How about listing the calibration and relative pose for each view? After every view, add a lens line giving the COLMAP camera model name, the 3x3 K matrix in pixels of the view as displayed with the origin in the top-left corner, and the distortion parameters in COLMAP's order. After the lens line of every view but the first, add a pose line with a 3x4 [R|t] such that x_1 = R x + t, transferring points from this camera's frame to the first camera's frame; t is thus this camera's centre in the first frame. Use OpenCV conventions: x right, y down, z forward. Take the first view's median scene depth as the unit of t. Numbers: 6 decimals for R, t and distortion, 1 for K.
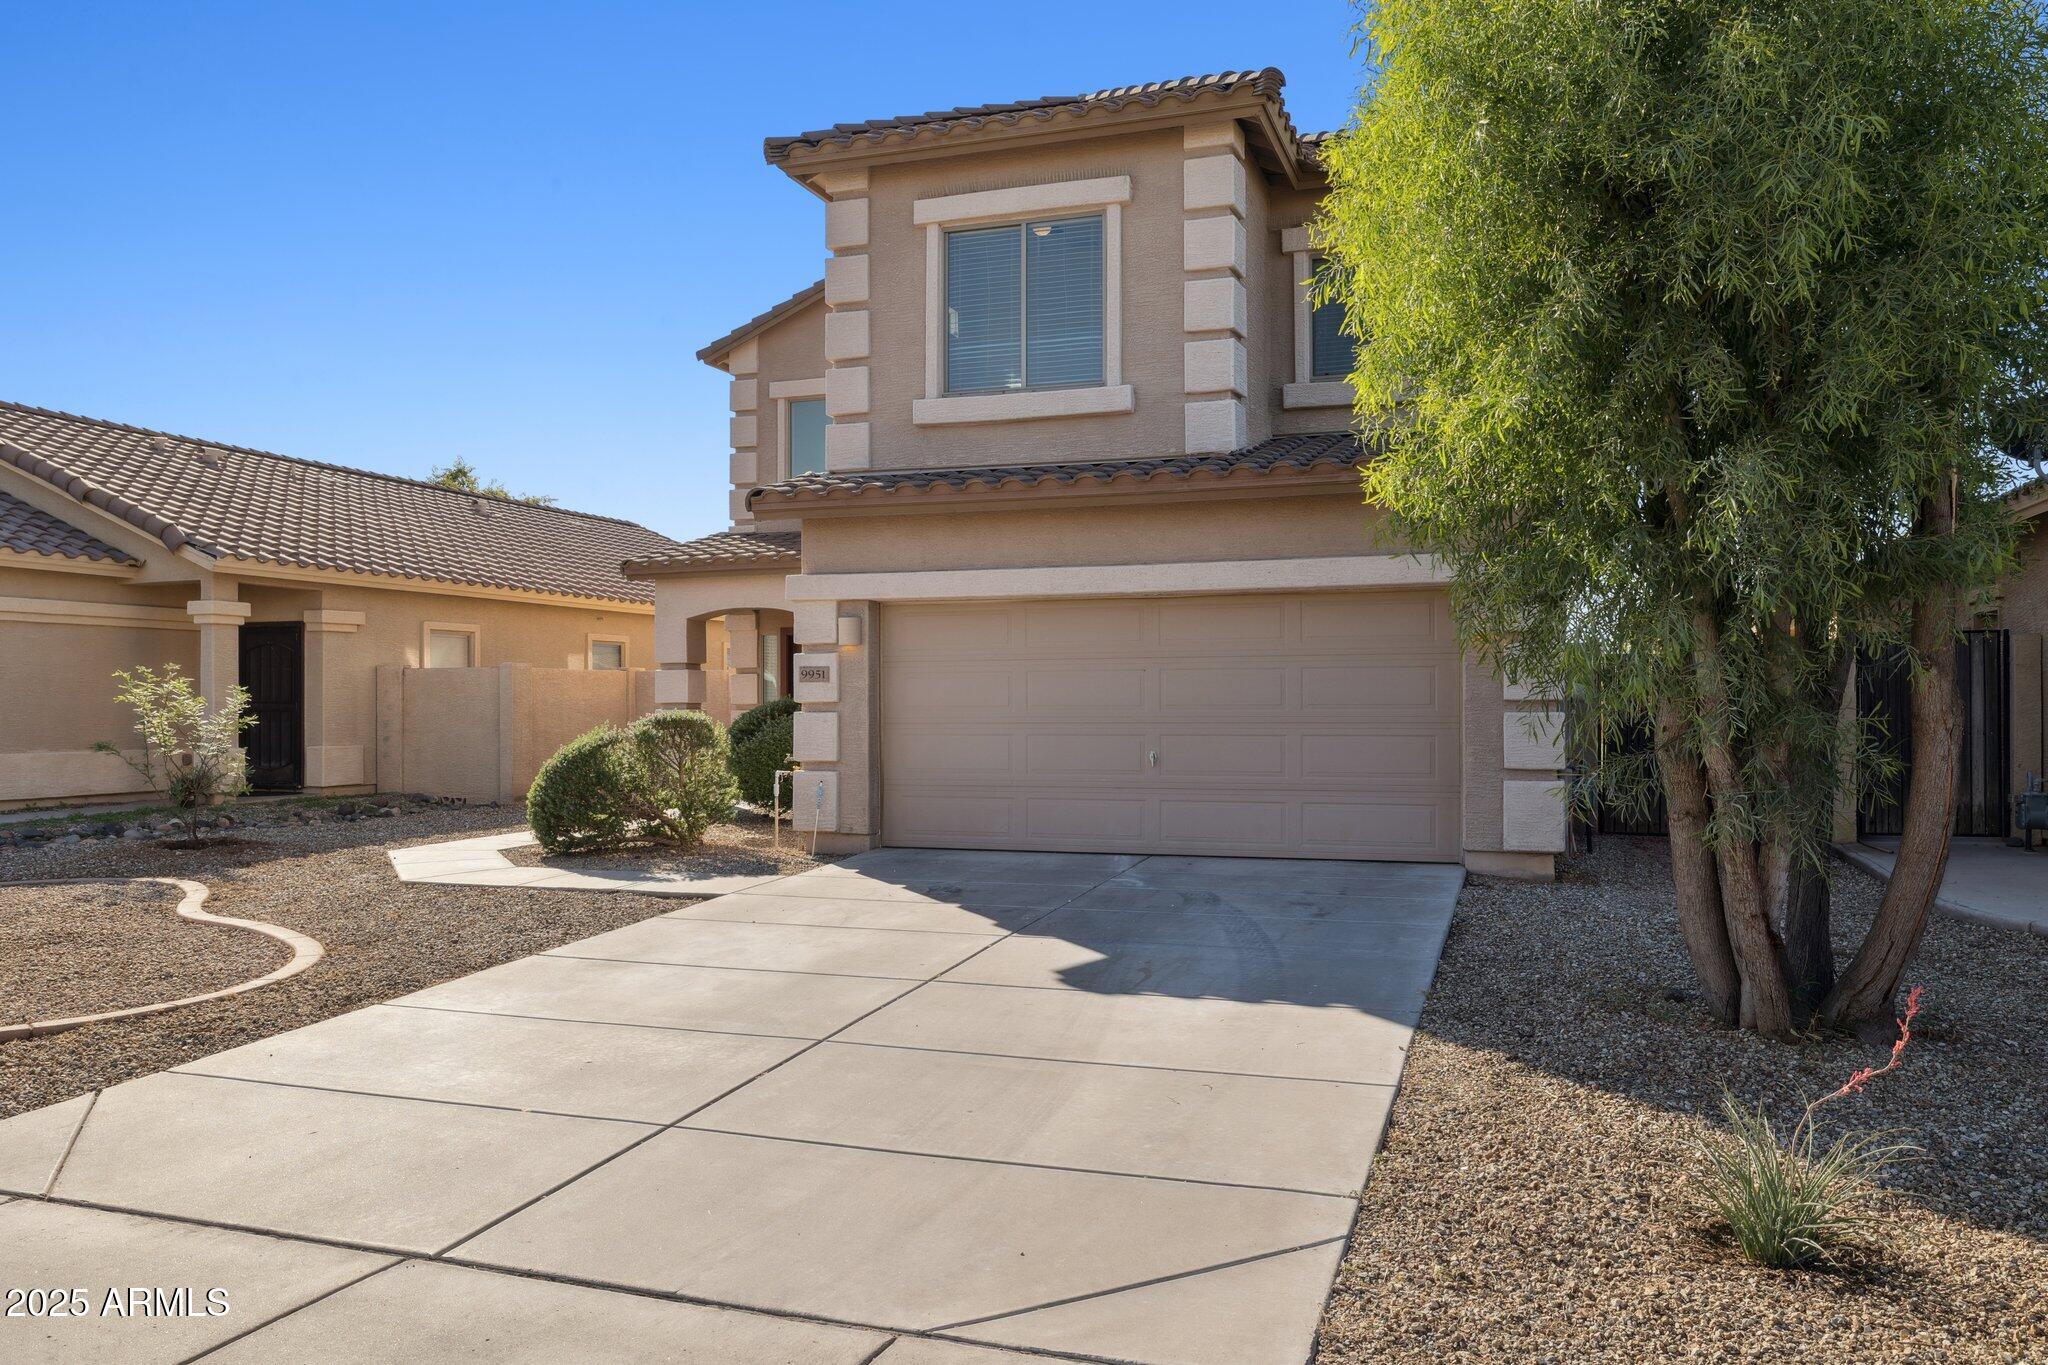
lens RADIAL K [[1474.8, 0, 1024.0], [0, 1474.8, 682.5], [0, 0, 1]] dist [0.003035, -0.002184]
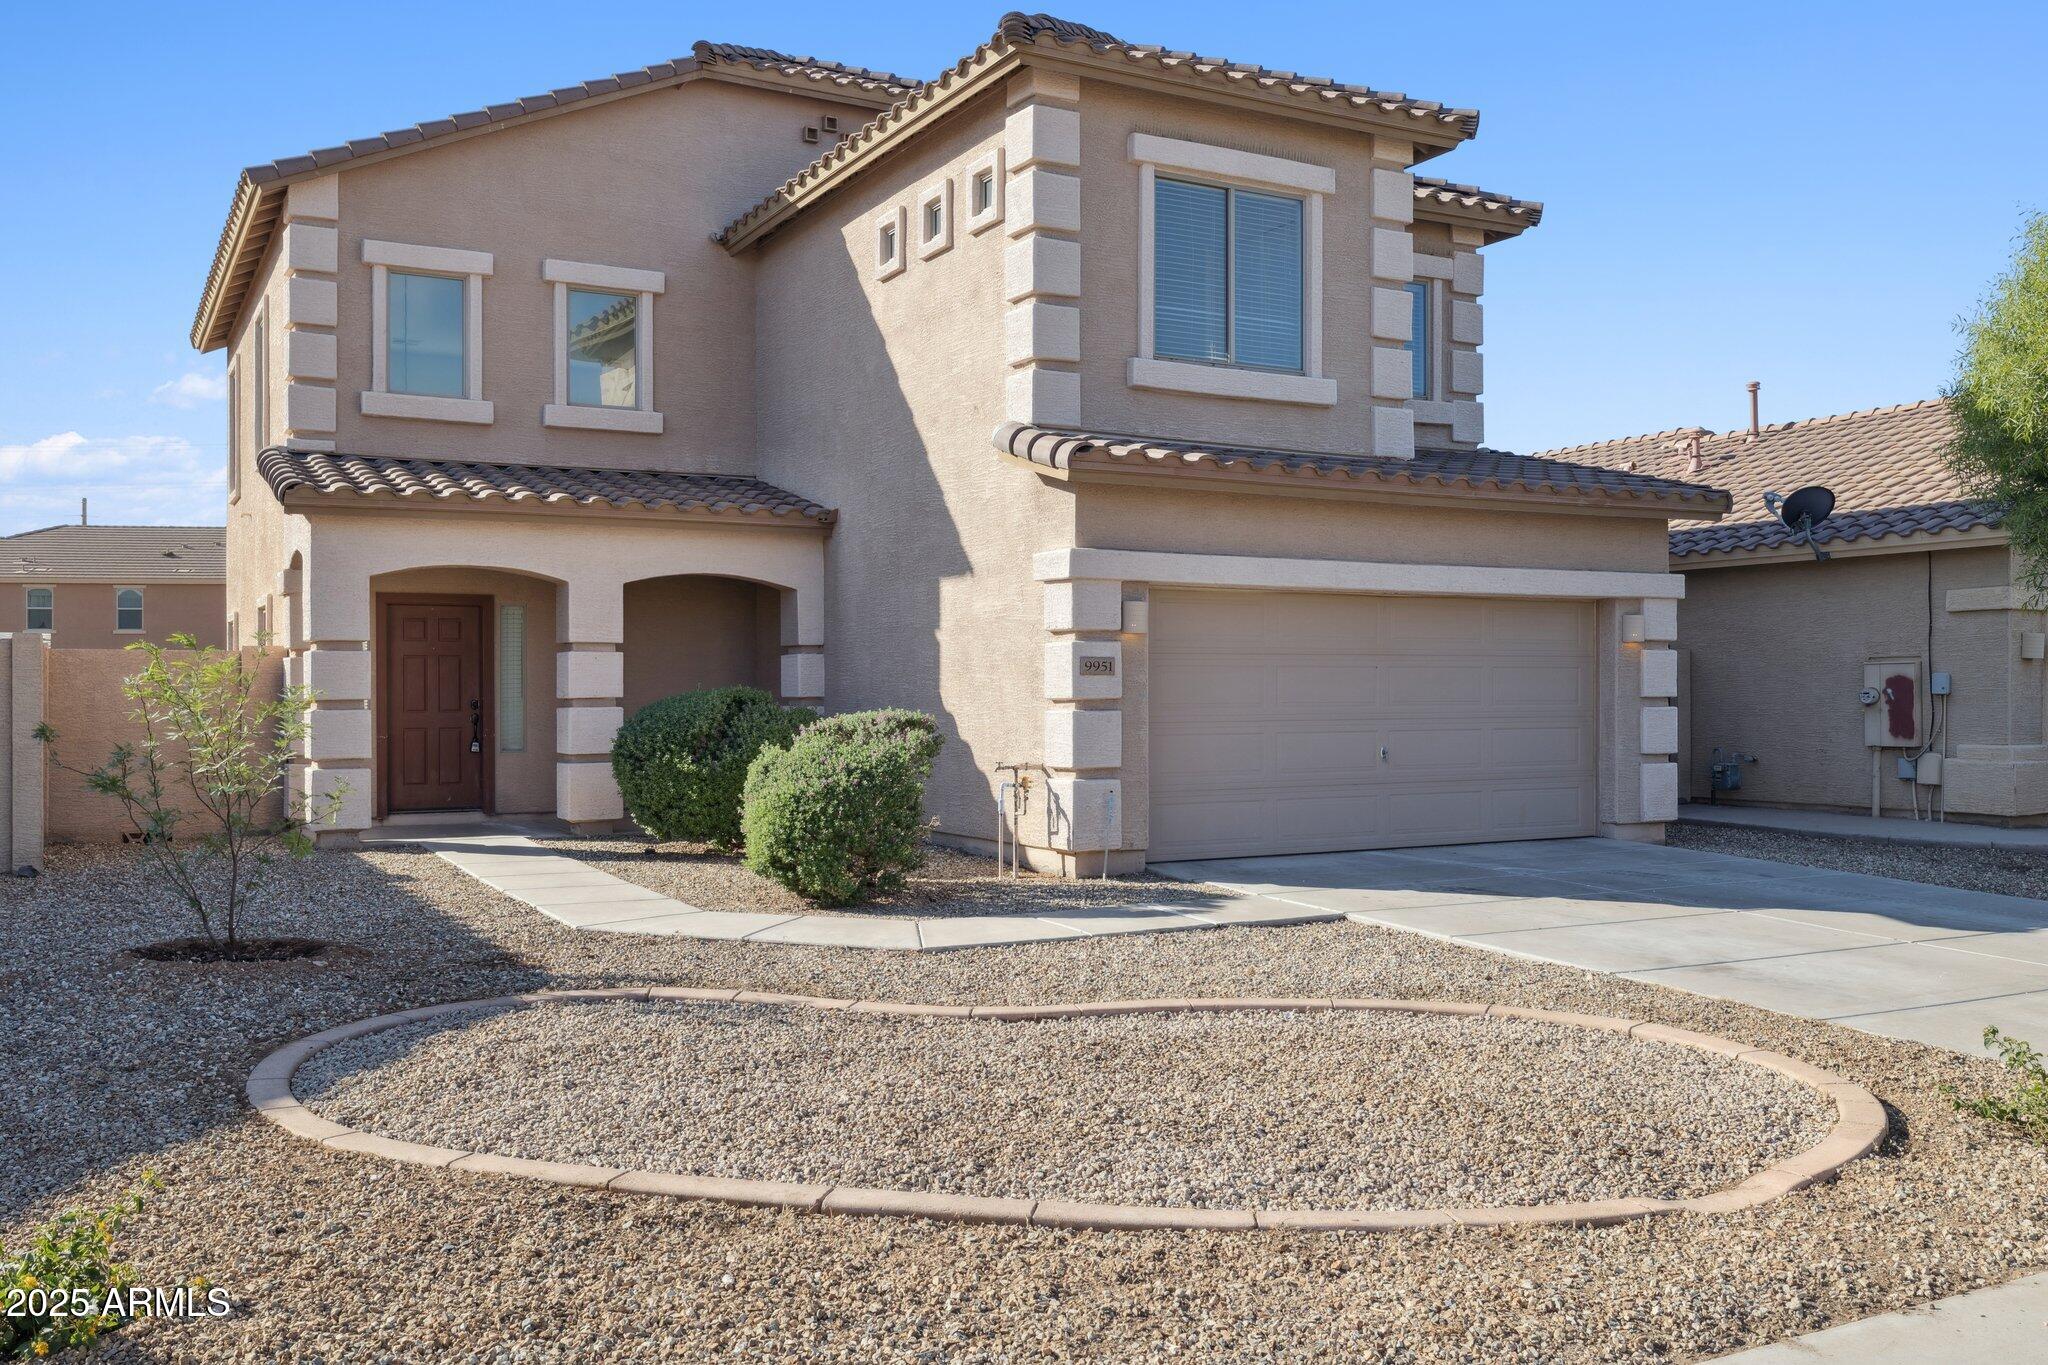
lens RADIAL K [[1723.0, 0, 1024.0], [0, 1723.0, 682.5], [0, 0, 1]] dist [-0.002084, 0.007189]
pose [[0.680711, 0.006475, 0.732524, -0.899555], [-0.010016, 0.999950, 0.000469, 0.003909], [-0.732484, -0.007656, 0.680741, 0.351970]]
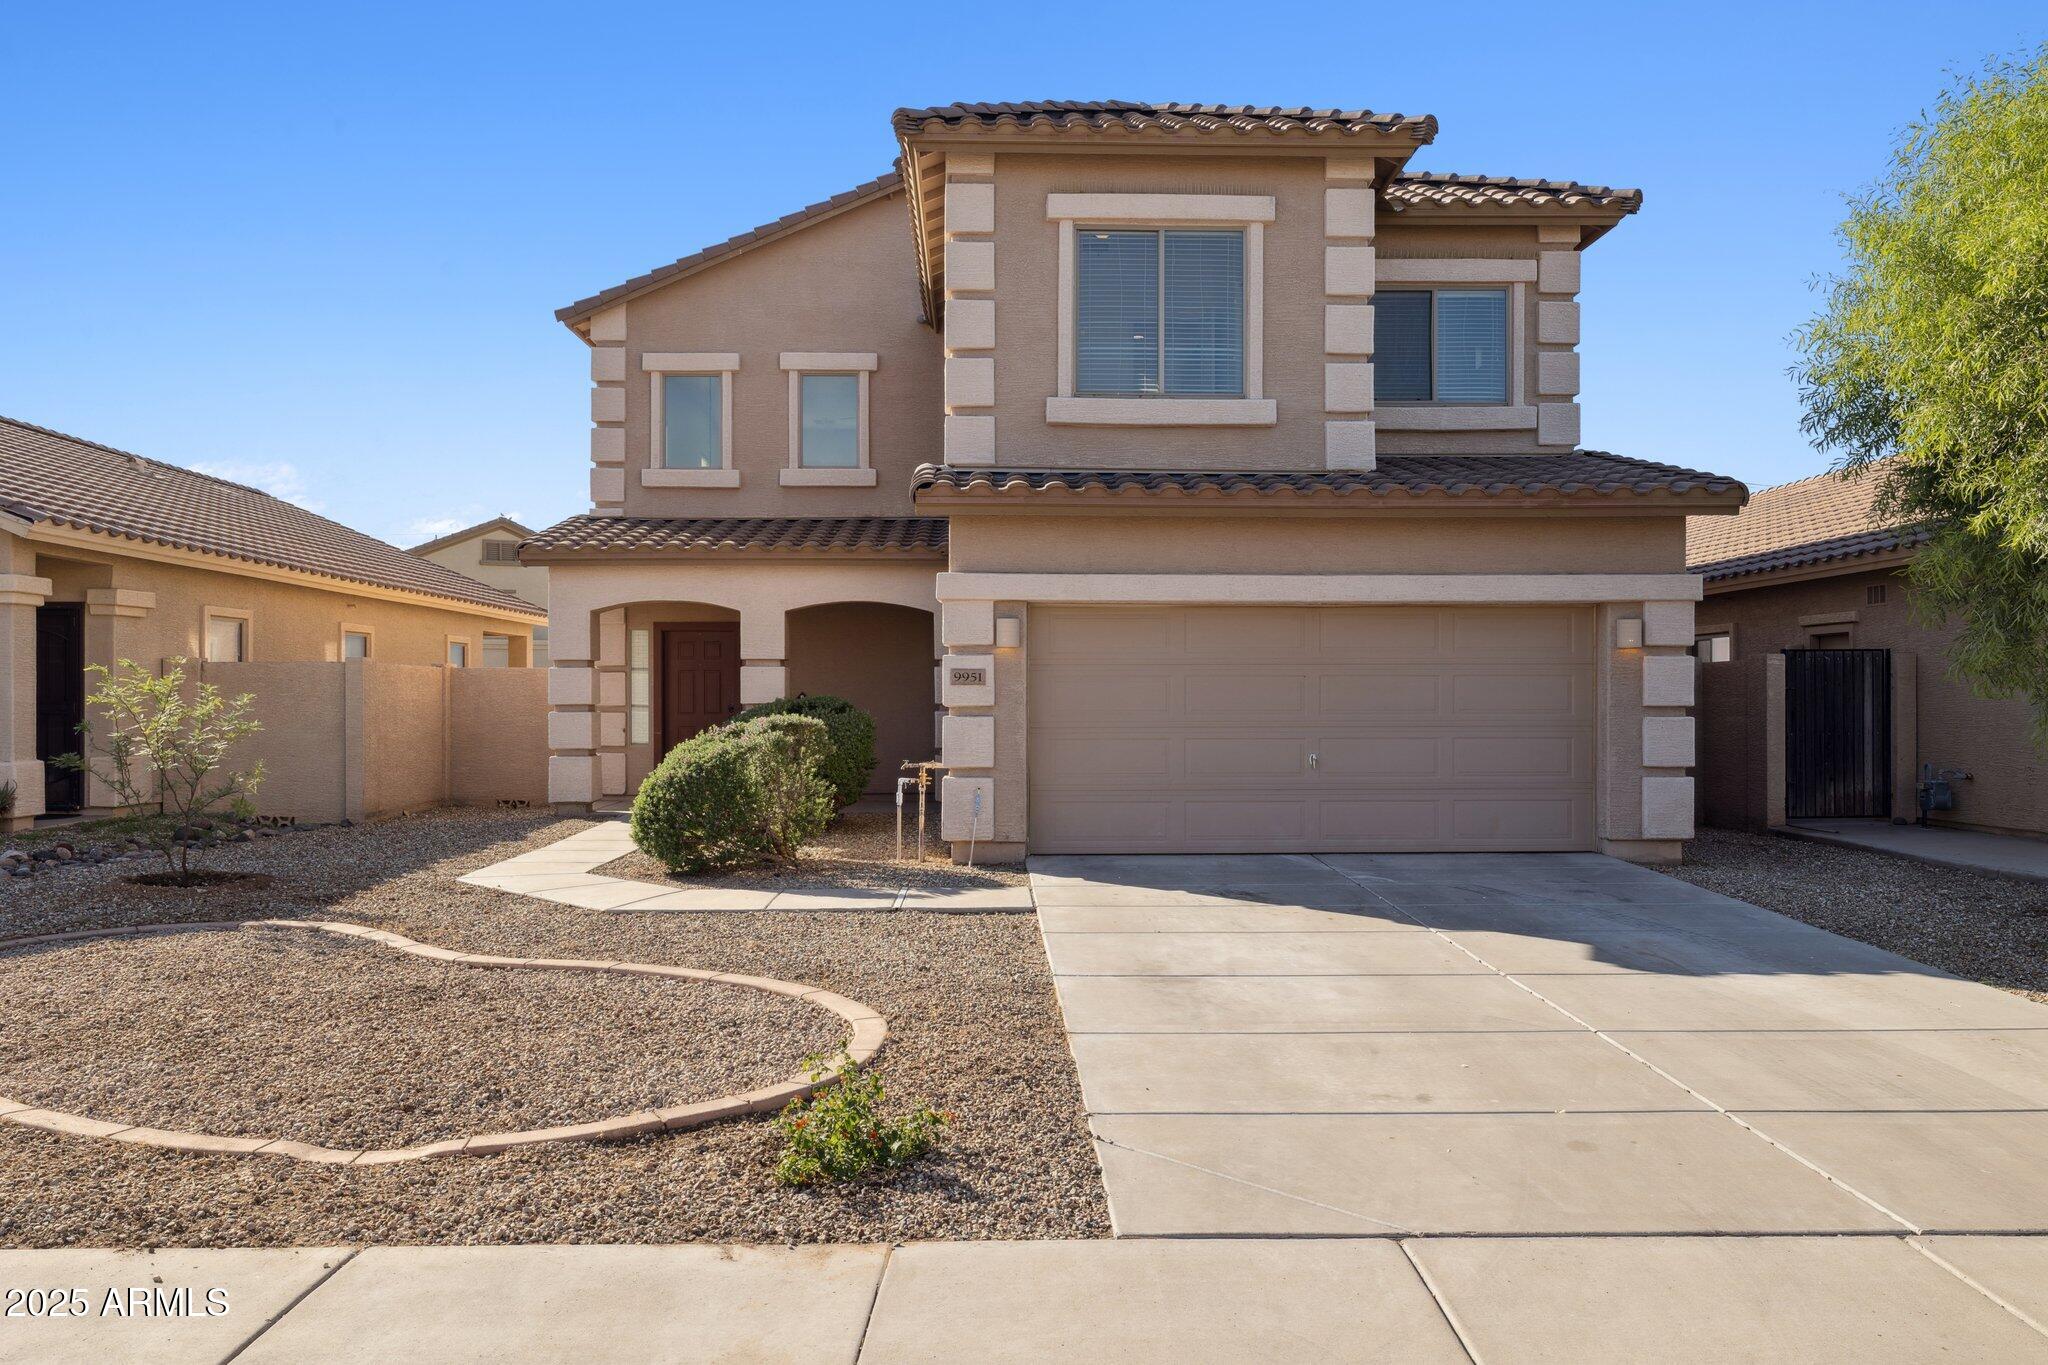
lens RADIAL K [[1517.6, 0, 1019.3], [0, 1517.6, 689.3], [0, 0, 1]] dist [-0.000982, 0.001339]
pose [[0.937432, 0.006097, 0.348116, -0.453482], [-0.007987, 0.999960, 0.003995, -0.001719], [-0.348077, -0.006525, 0.937443, 0.062643]]
